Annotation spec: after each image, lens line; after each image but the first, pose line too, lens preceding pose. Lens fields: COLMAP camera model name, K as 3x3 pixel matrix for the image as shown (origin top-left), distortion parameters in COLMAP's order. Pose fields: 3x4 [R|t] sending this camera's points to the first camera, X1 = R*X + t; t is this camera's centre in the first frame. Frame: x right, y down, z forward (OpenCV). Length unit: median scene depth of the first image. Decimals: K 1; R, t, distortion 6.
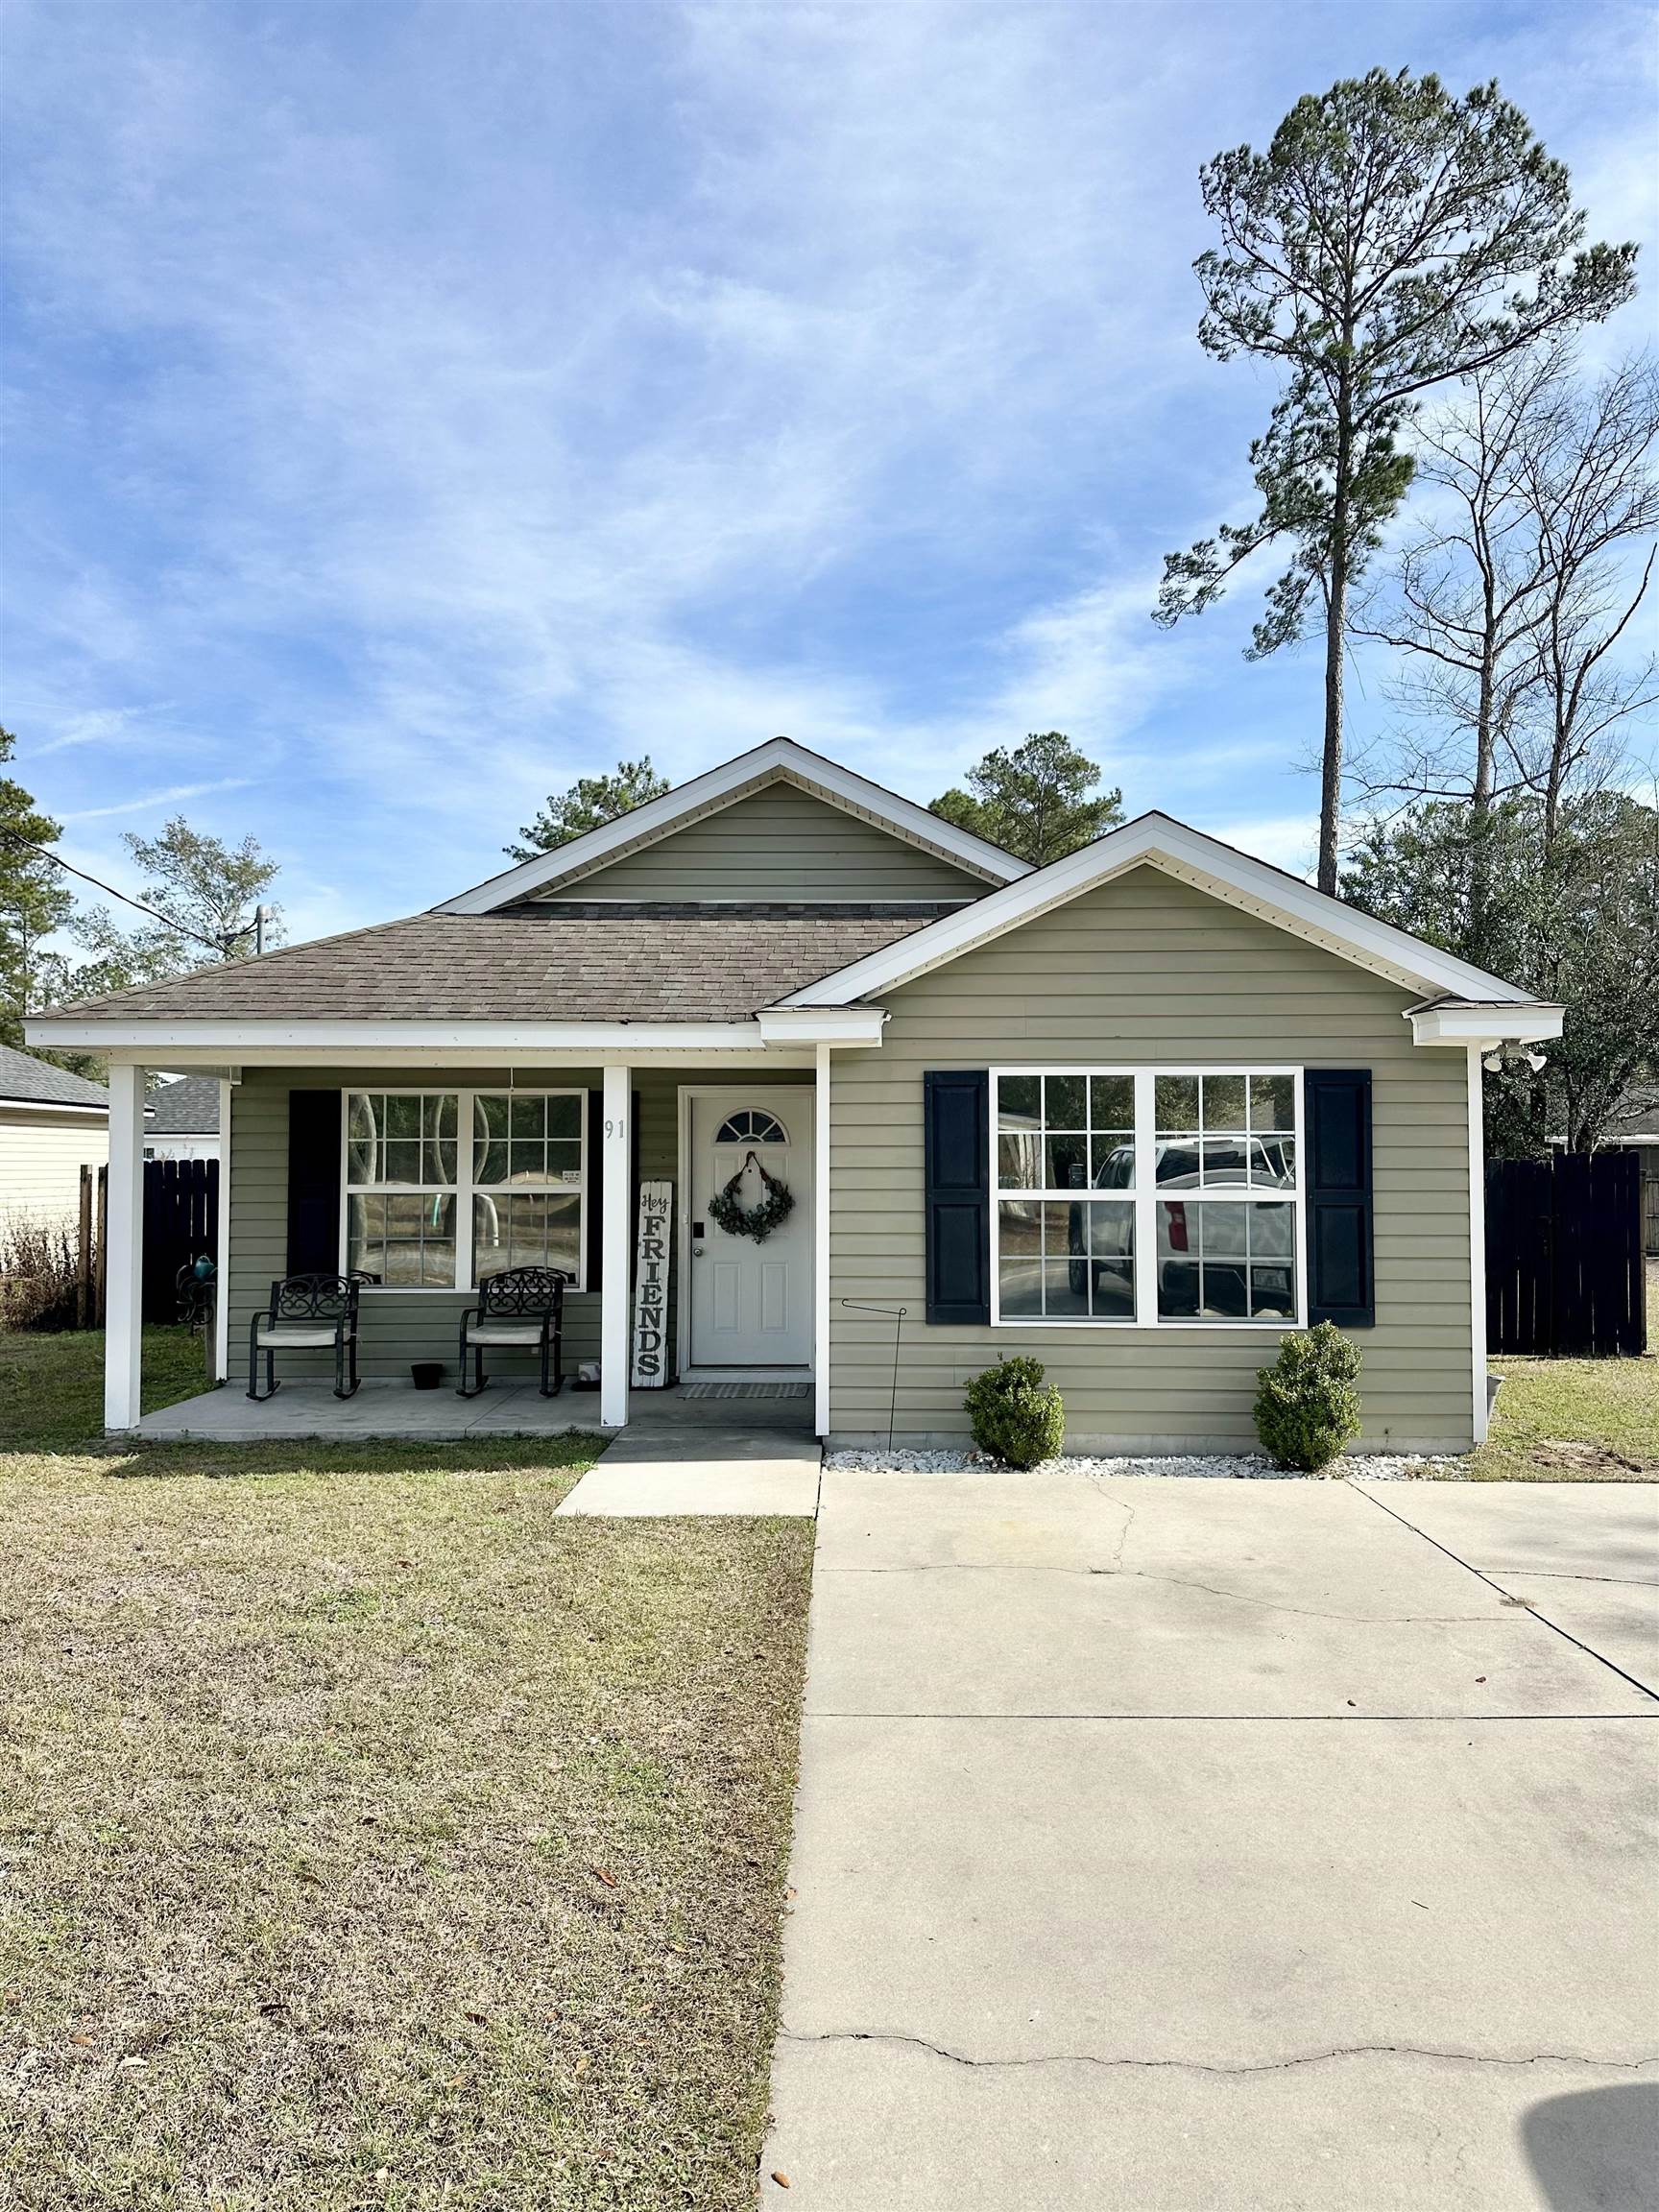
lens RADIAL K [[1549.3, 0, 835.8], [0, 1549.3, 1113.1], [0, 0, 1]] dist [0.087270, -0.118103]
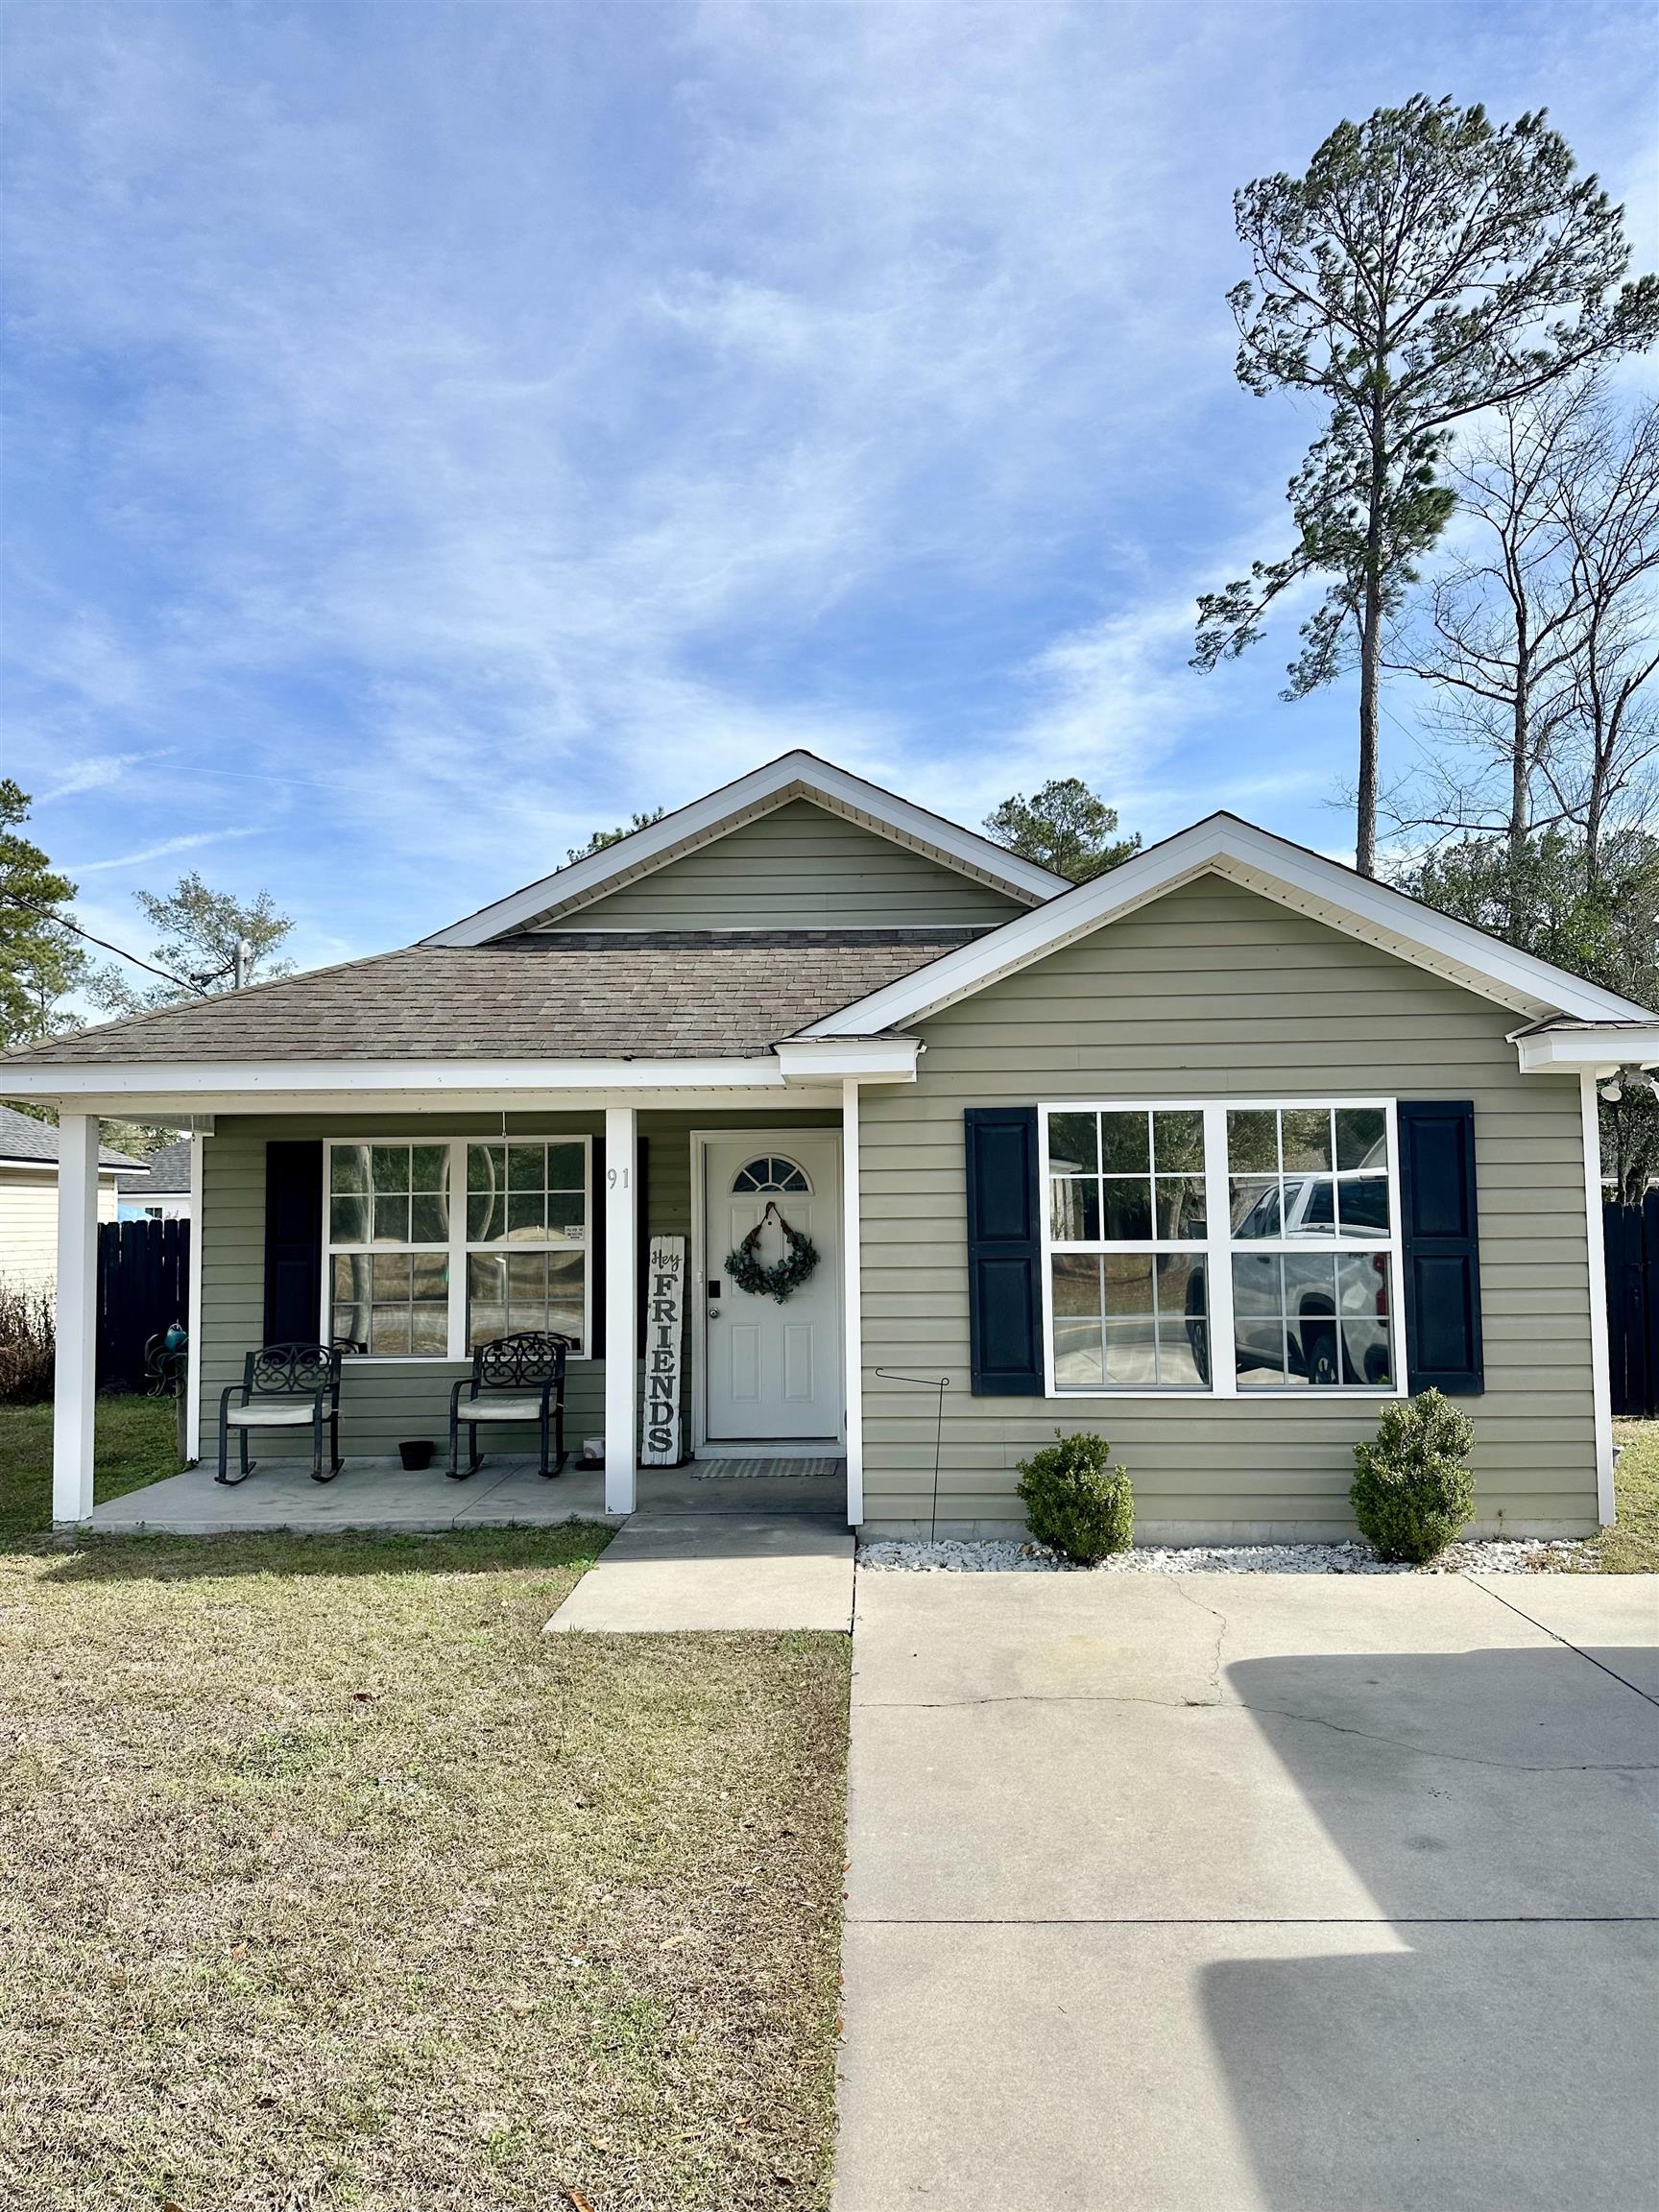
lens RADIAL K [[1549.3, 0, 835.8], [0, 1549.3, 1113.1], [0, 0, 1]] dist [0.087270, -0.118103]
pose [[0.999841, -0.012680, -0.012504, -0.005354], [0.012258, 0.999371, -0.033275, 0.003954], [0.012918, 0.033116, 0.999368, 0.104963]]
